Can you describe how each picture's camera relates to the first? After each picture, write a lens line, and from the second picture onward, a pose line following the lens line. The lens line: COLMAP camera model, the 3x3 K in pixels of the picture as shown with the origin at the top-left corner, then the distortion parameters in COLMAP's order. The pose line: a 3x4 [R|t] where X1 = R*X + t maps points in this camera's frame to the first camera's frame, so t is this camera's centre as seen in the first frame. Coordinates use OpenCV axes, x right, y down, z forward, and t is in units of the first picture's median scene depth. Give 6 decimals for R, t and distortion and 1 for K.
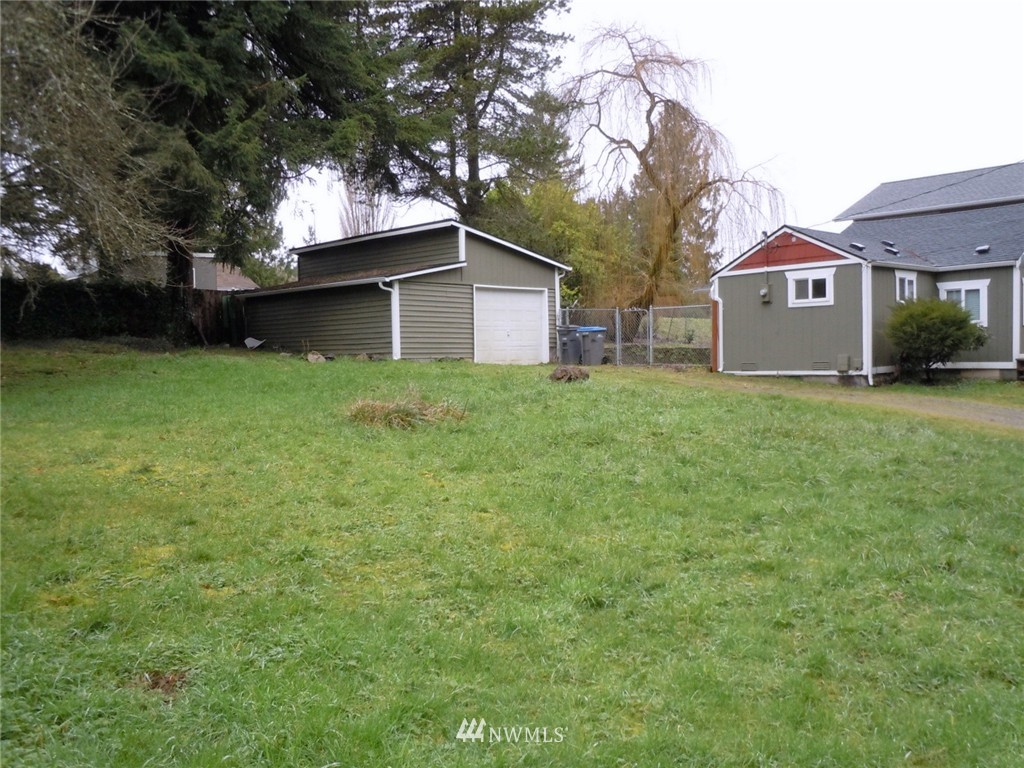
lens RADIAL K [[831.2, 0, 515.9], [0, 831.2, 400.8], [0, 0, 1]] dist [-0.008758, -0.011468]
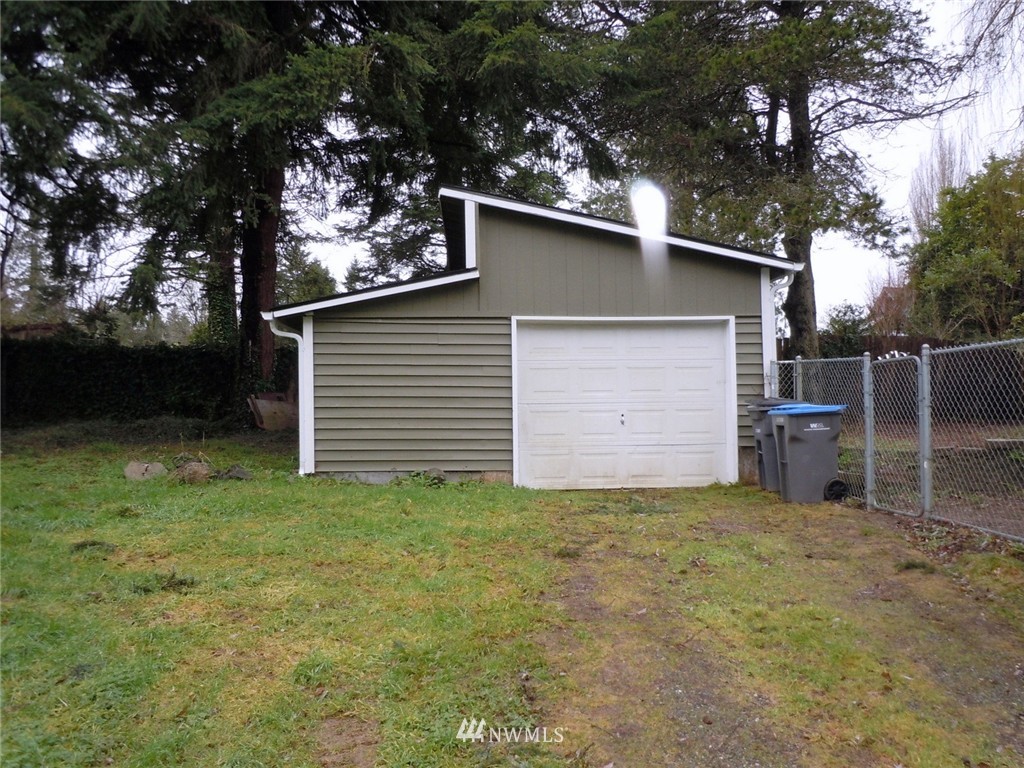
lens RADIAL K [[846.2, 0, 544.4], [0, 846.2, 387.0], [0, 0, 1]] dist [0.021207, -0.079066]
pose [[0.775621, -0.011828, -0.631088, 0.269822], [-0.041695, 0.996680, -0.069925, -0.068442], [0.629821, 0.080549, 0.772553, 0.655690]]
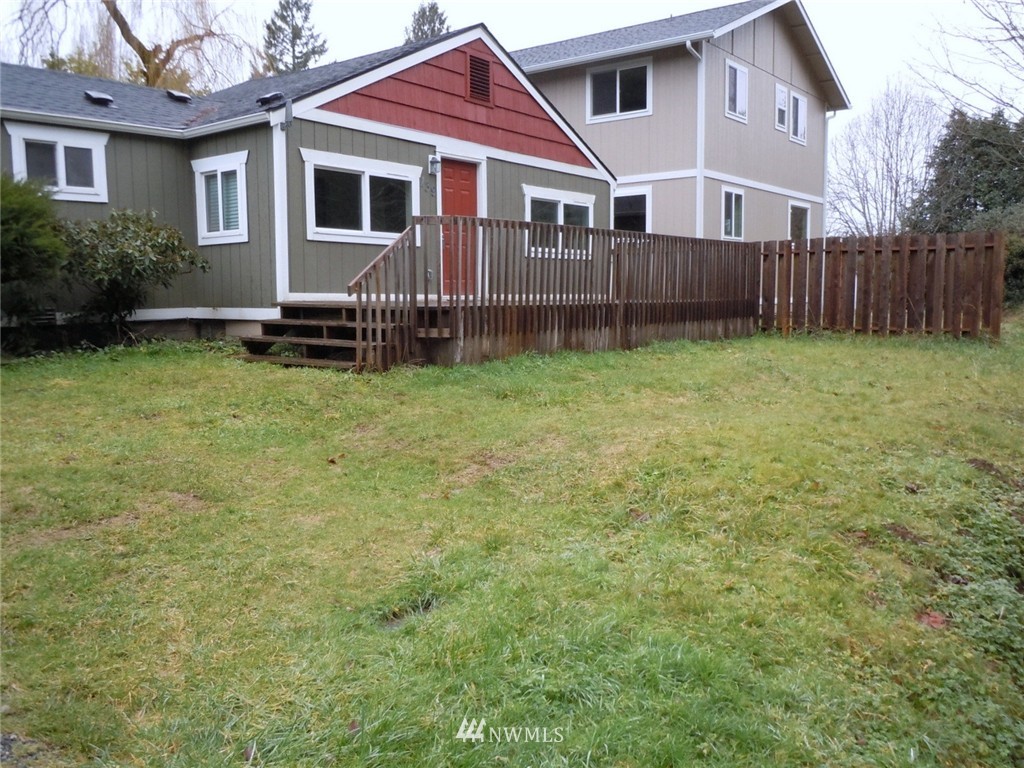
lens RADIAL K [[862.0, 0, 513.5], [0, 862.0, 375.6], [0, 0, 1]] dist [0.002535, -0.058435]
pose [[0.988877, -0.005854, 0.148617, 0.604715], [0.000149, 0.999264, 0.038367, -0.022386], [-0.148732, -0.037918, 0.988150, 0.390493]]
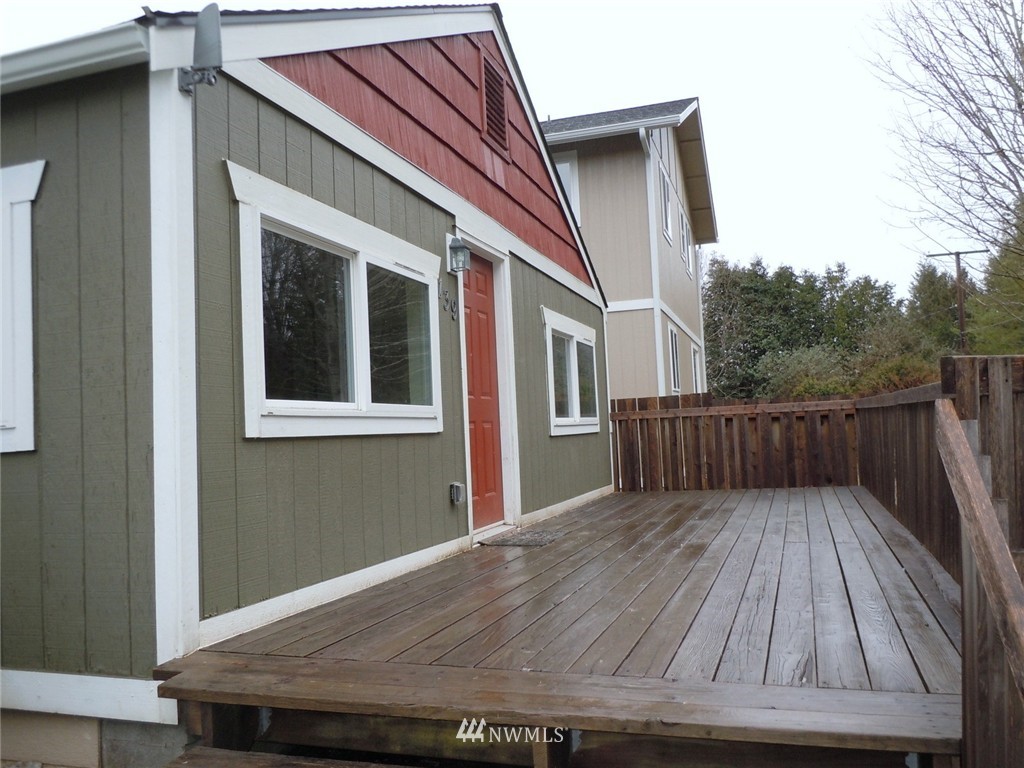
lens RADIAL K [[862.0, 0, 513.5], [0, 862.0, 375.6], [0, 0, 1]] dist [0.002535, -0.058435]
pose [[0.886938, 0.004149, 0.461870, 0.530401], [0.059828, 0.990504, -0.123785, -0.071257], [-0.457998, 0.137422, 0.878267, 0.744455]]
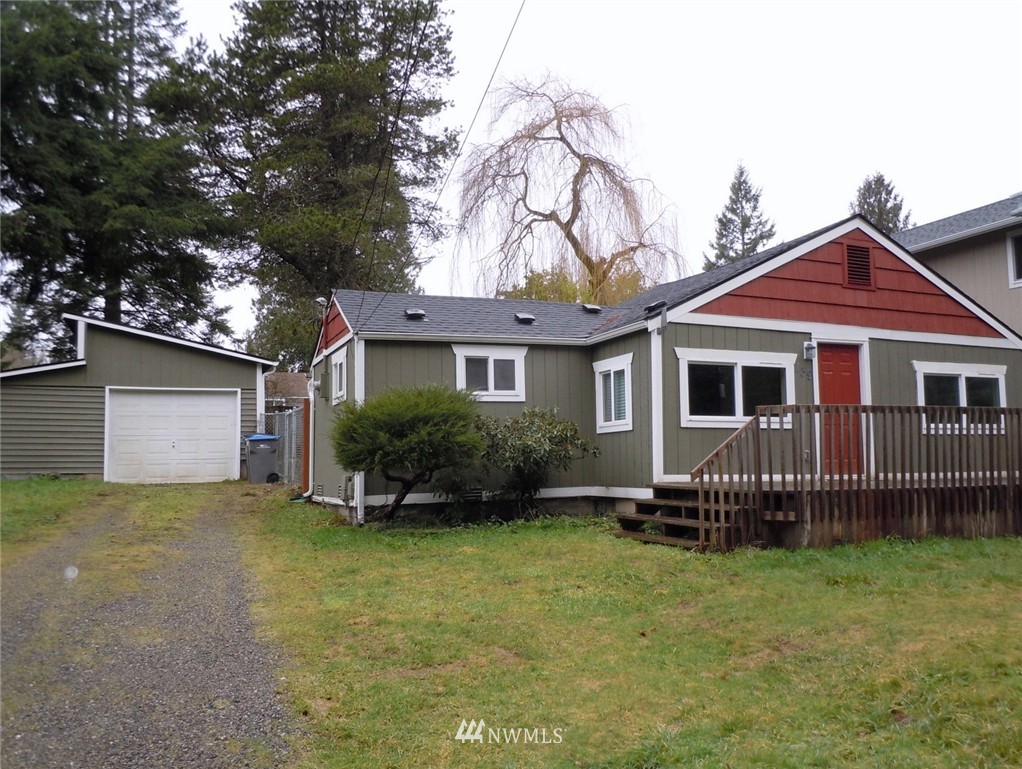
lens RADIAL K [[844.6, 0, 543.4], [0, 844.6, 387.5], [0, 0, 1]] dist [0.021207, -0.079066]
pose [[0.941391, -0.028221, -0.336134, 0.662688], [-0.019775, 0.990163, -0.138516, -0.029869], [0.336736, 0.137045, 0.931573, 0.360642]]
